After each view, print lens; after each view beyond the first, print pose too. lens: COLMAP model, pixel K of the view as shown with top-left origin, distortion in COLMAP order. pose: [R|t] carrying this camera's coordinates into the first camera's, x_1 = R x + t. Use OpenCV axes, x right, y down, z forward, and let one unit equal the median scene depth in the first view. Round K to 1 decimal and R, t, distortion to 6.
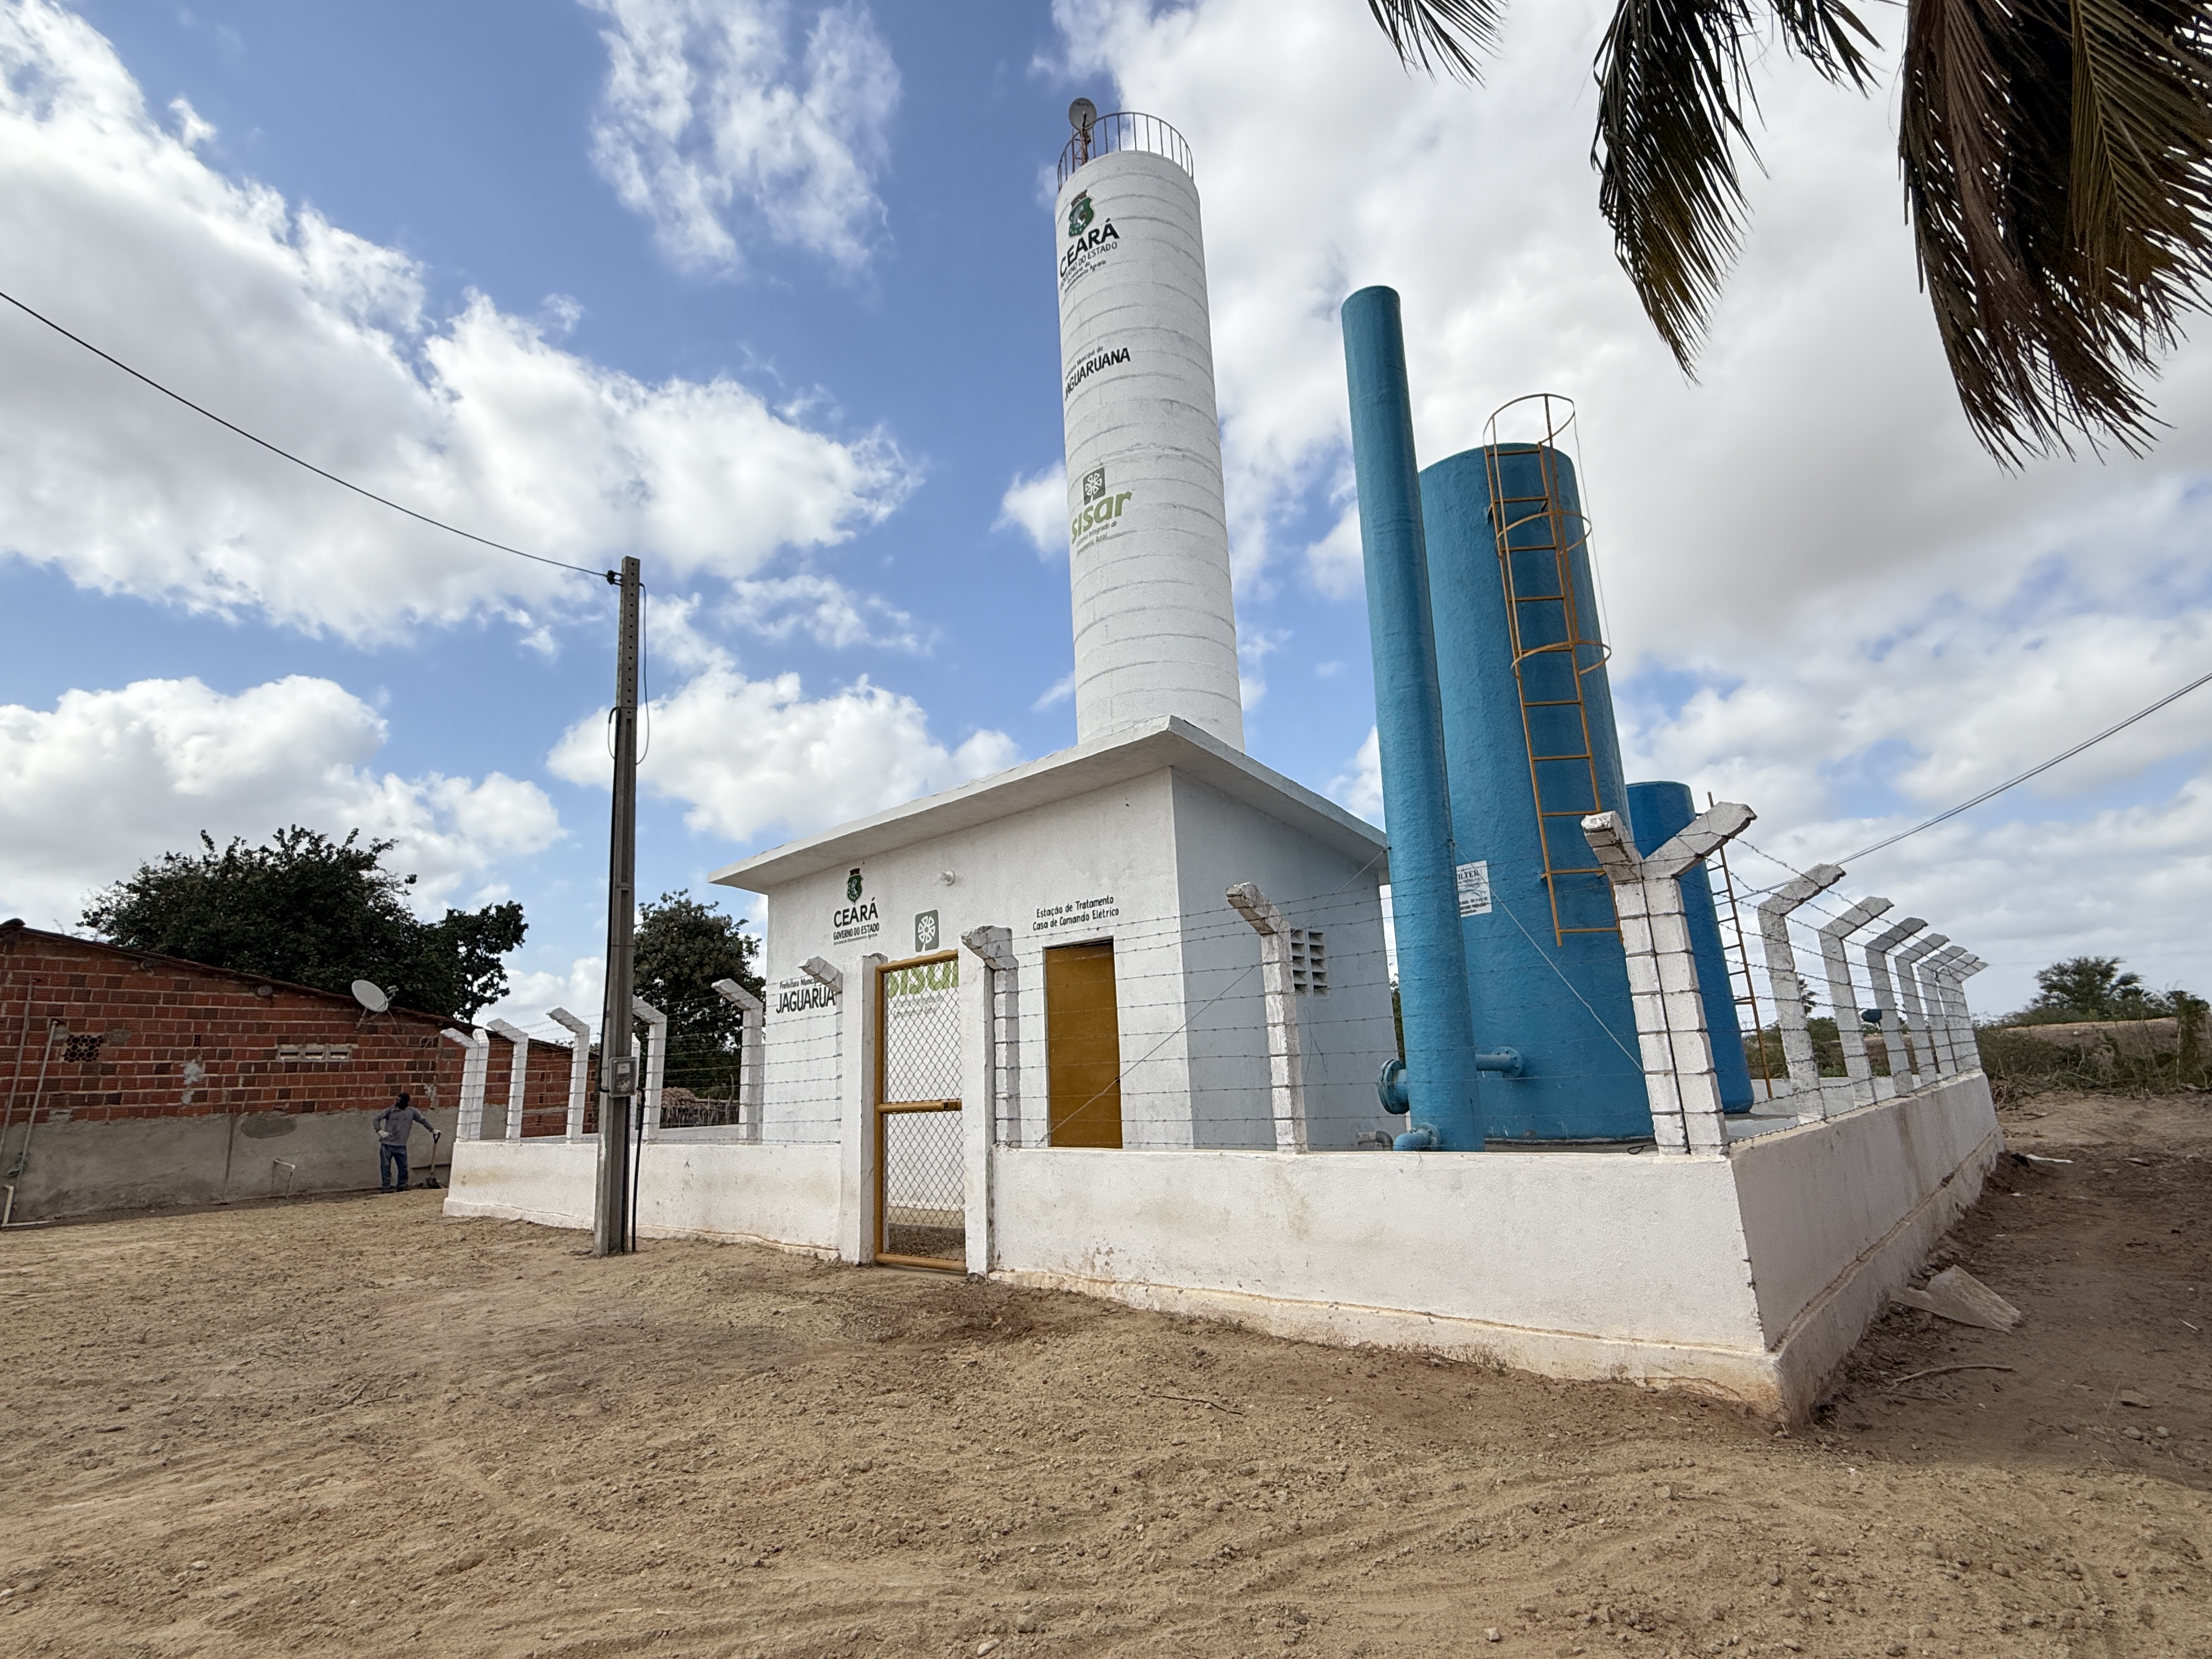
lens RADIAL K [[1042.8, 0, 1107.5], [0, 1042.8, 832.3], [0, 0, 1]] dist [0.000331, 0.000003]
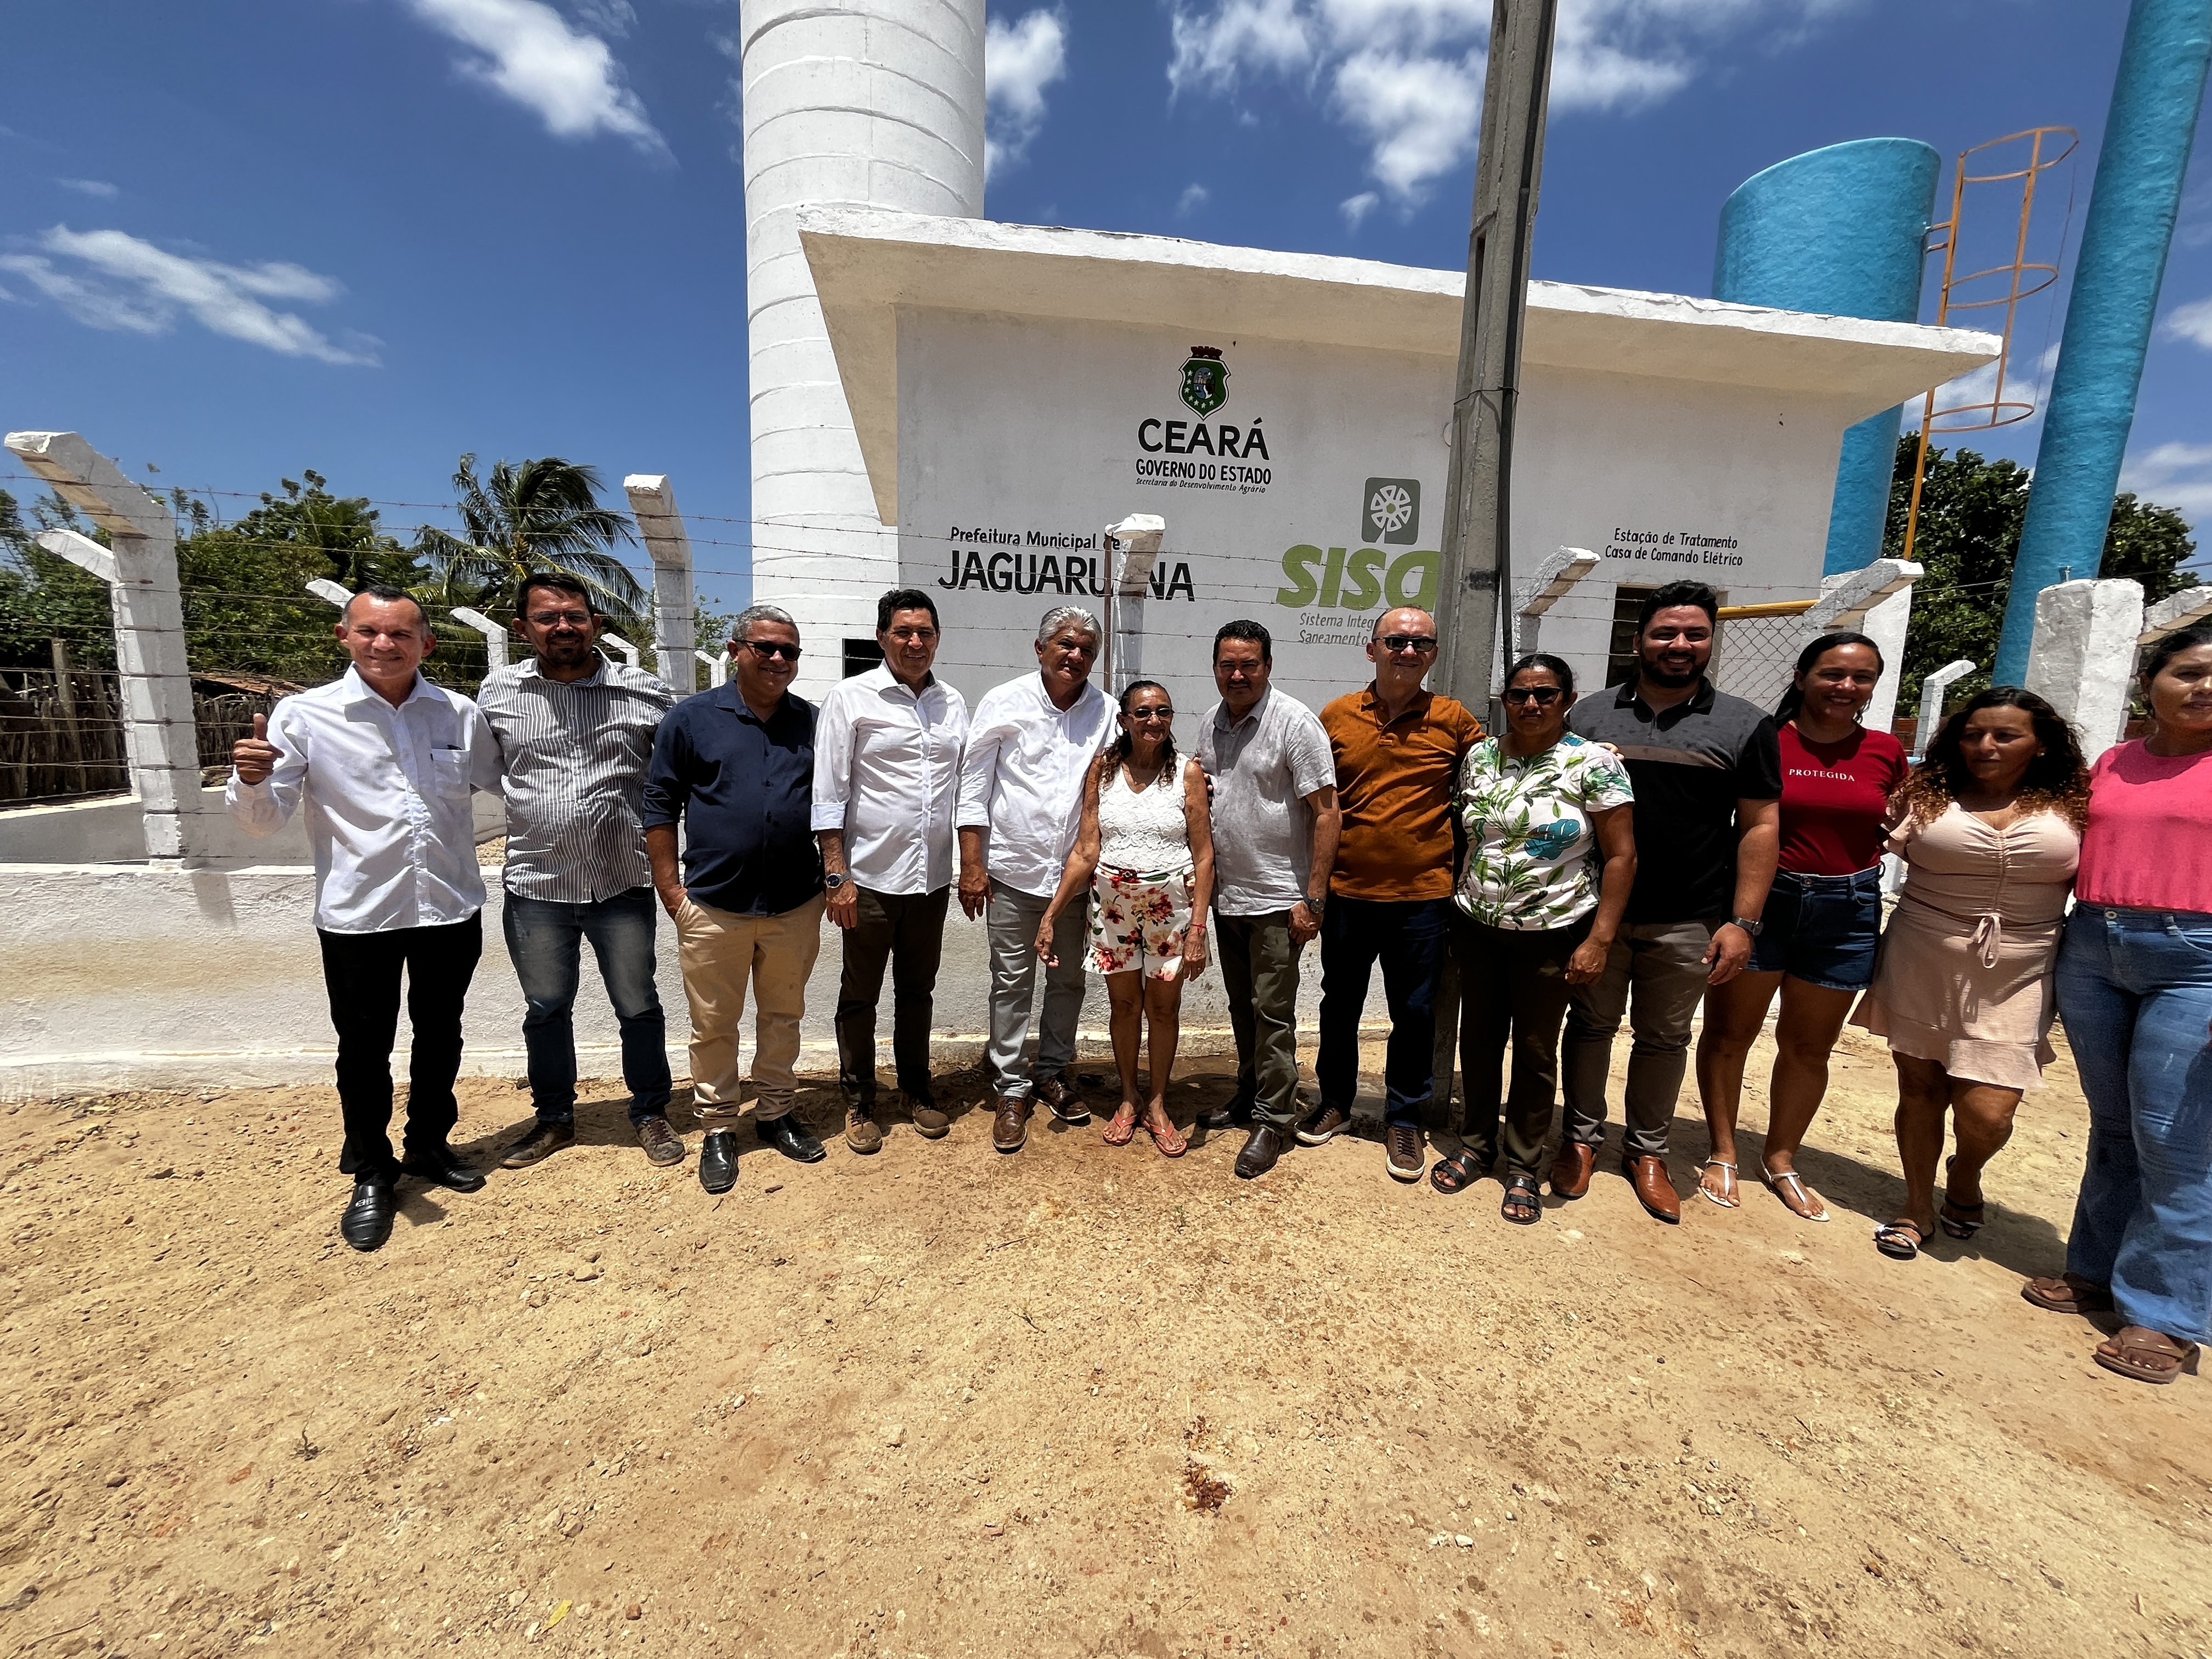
lens RADIAL K [[892.3, 0, 1106.7], [0, 892.3, 829.7], [0, 0, 1]] dist [0.000293, 0.000020]
pose [[0.614819, -0.057459, 0.786573, -0.658286], [-0.240461, 0.936198, 0.256343, 0.164562], [-0.751117, -0.346745, 0.561776, 0.706839]]
